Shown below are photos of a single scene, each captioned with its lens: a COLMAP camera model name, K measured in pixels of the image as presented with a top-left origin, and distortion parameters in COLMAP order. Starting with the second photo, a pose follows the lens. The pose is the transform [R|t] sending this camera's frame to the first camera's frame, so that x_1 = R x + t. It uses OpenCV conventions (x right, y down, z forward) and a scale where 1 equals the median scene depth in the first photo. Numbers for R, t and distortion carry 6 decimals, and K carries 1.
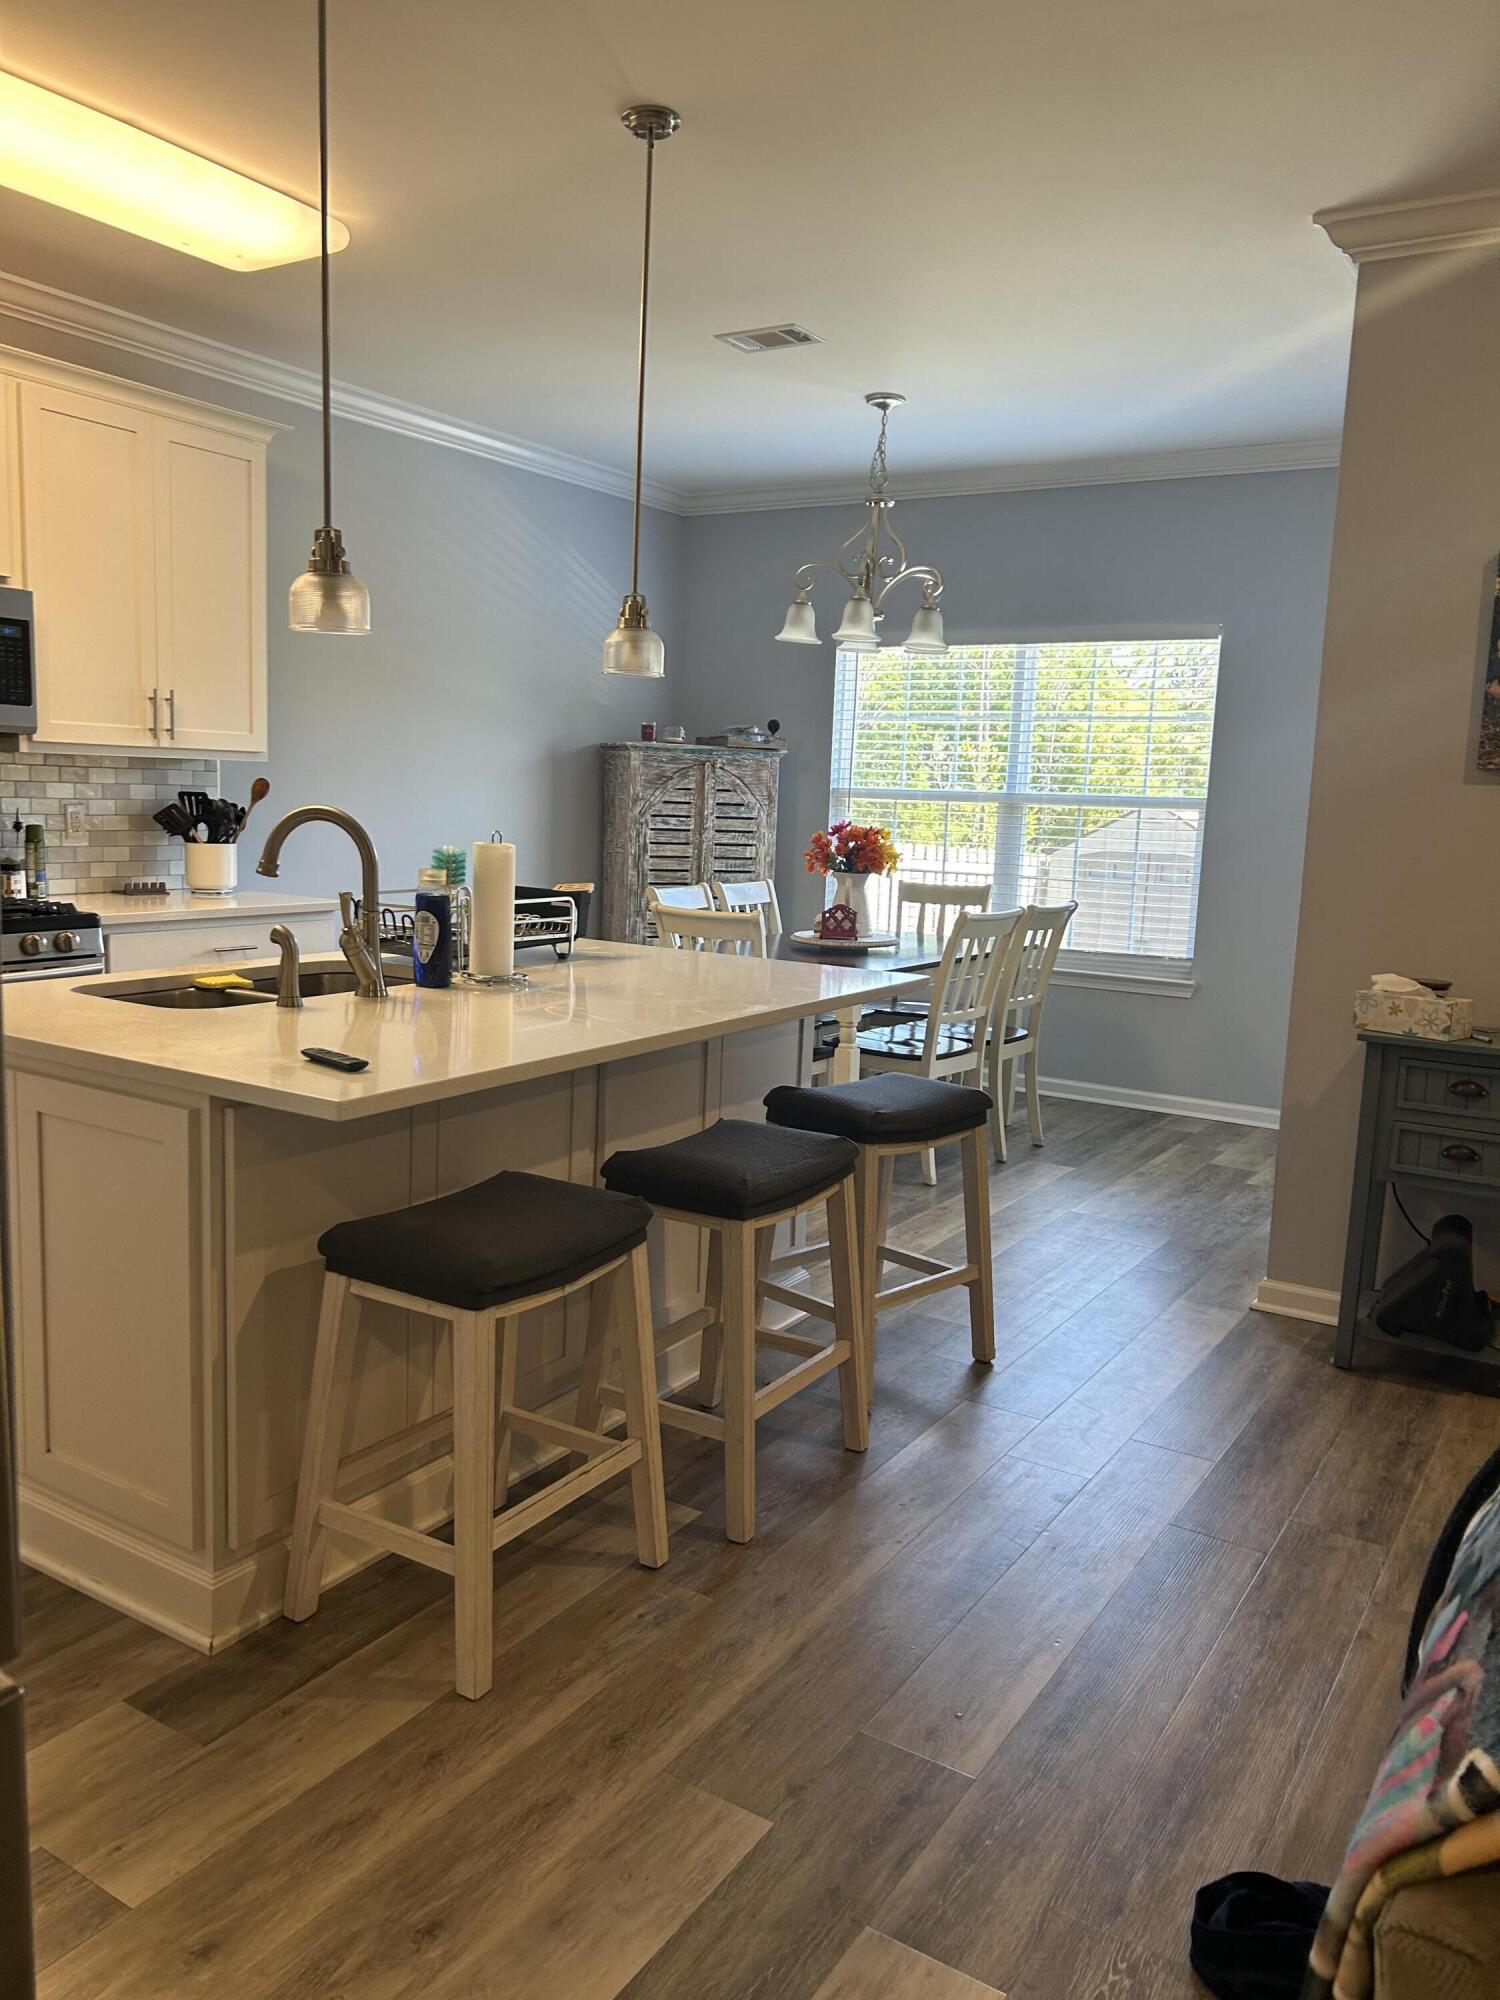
lens RADIAL K [[1498.0, 0, 750.0], [0, 1498.0, 1000.0], [0, 0, 1]] dist [0.236995, -0.001505]
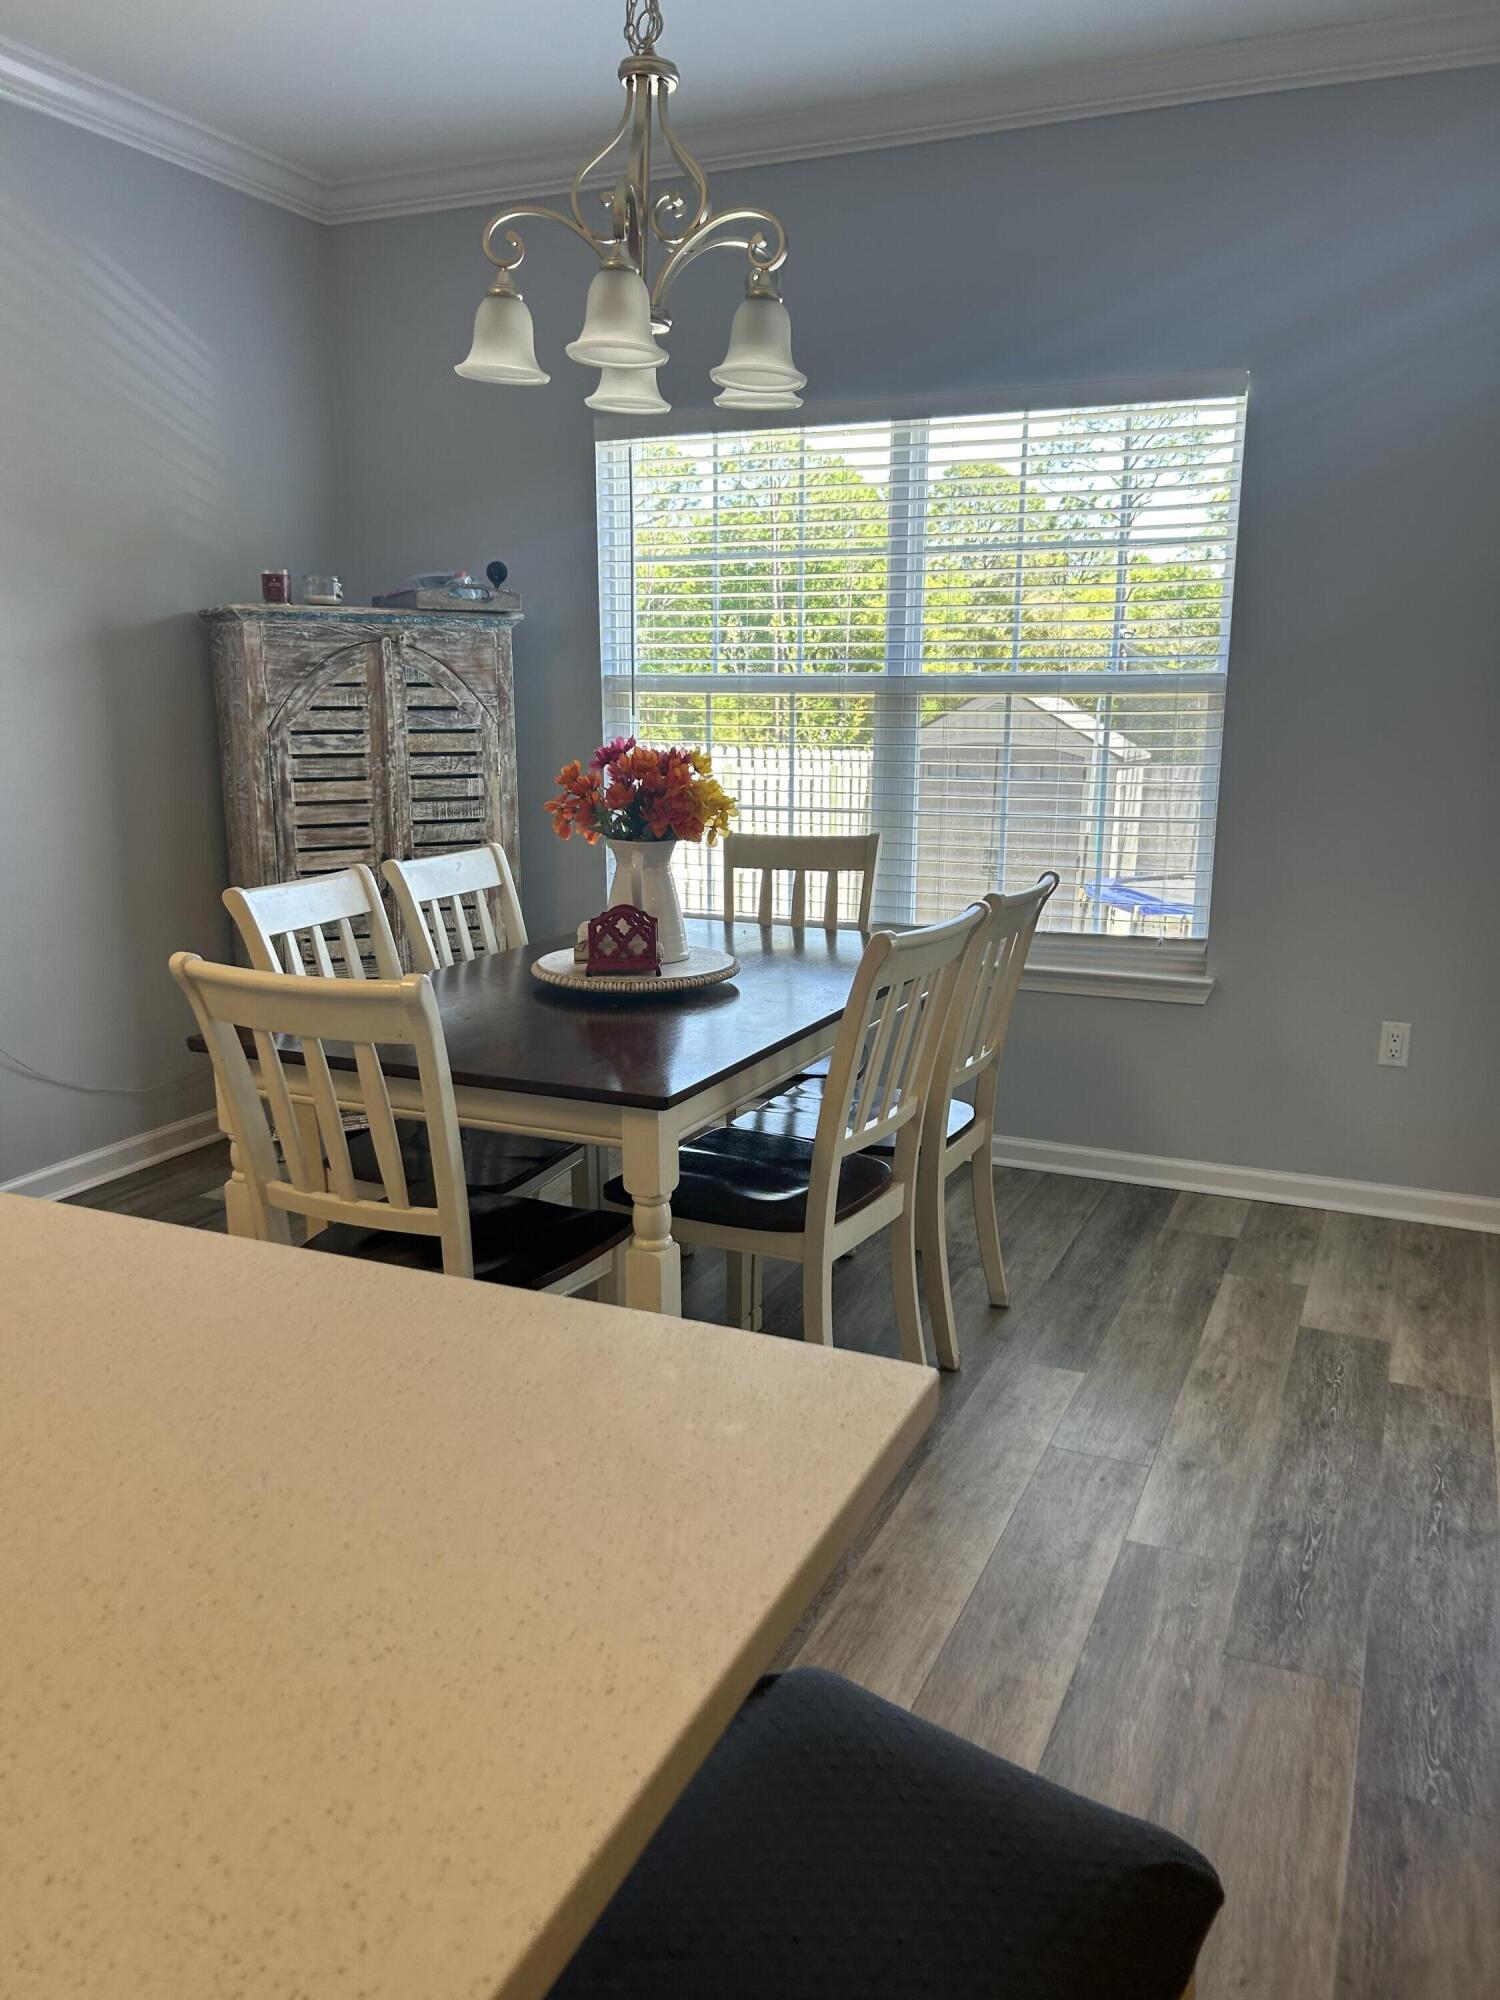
lens RADIAL K [[1504.5, 0, 750.0], [0, 1504.5, 1000.0], [0, 0, 1]] dist [0.083528, -0.002061]
pose [[0.990336, -0.062430, 0.123840, 0.030231], [0.053614, 0.995868, 0.073292, -0.053690], [-0.127904, -0.065944, 0.989592, 0.393280]]
